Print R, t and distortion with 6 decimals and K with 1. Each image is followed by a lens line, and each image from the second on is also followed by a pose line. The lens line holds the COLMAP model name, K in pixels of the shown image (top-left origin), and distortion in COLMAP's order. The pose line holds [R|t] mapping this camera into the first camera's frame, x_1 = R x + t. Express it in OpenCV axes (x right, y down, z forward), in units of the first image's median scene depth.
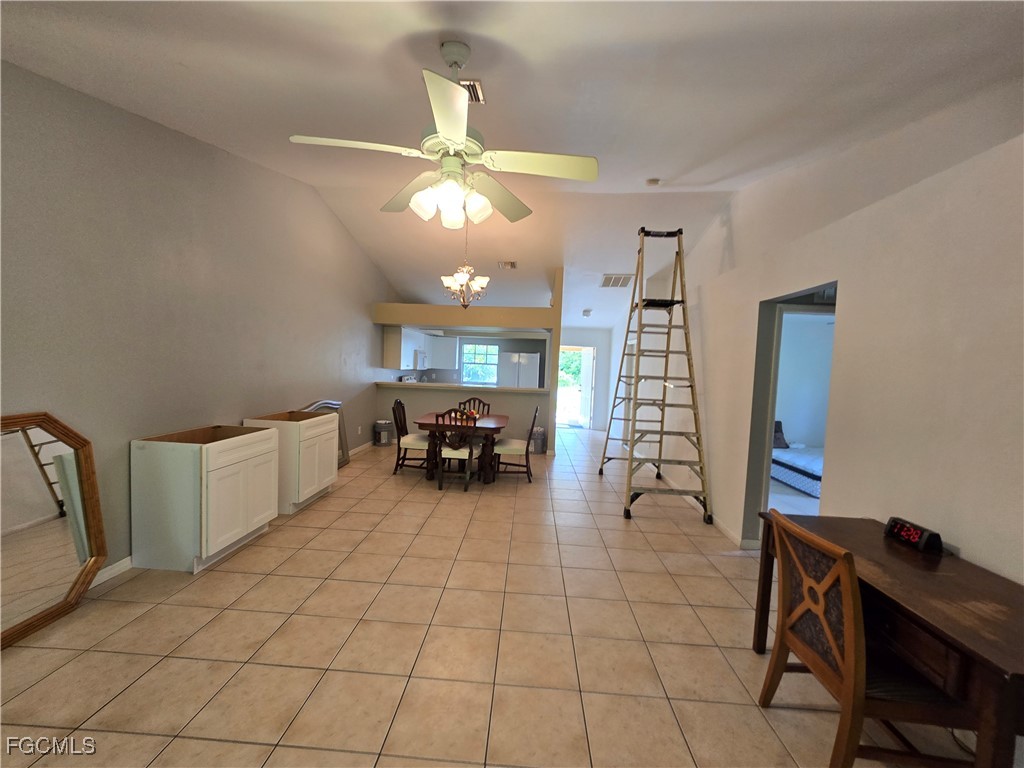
lens RADIAL K [[422.3, 0, 511.1], [0, 422.3, 387.8], [0, 0, 1]] dist [-0.003964, -0.000108]
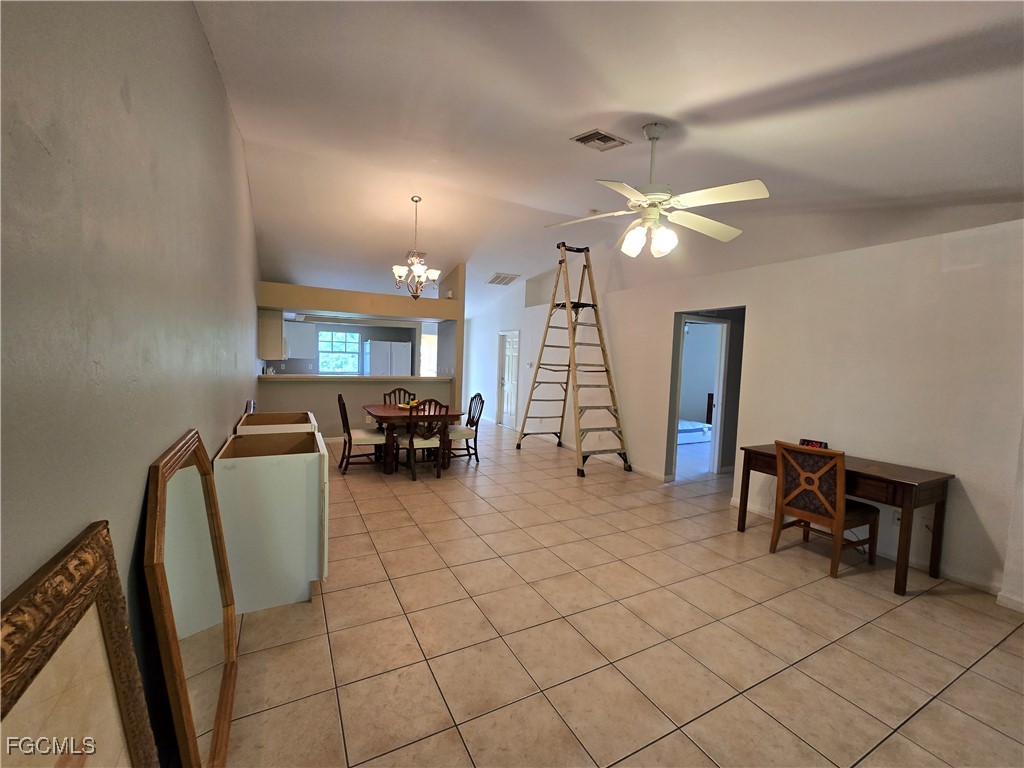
lens RADIAL K [[419.6, 0, 512.0], [0, 419.6, 384.0], [0, 0, 1]] dist [-0.003409, -0.000255]
pose [[0.859738, -0.043060, 0.508917, -0.471487], [0.029706, 0.998969, 0.034341, -0.016049], [-0.509871, -0.014407, 0.860130, 0.024049]]
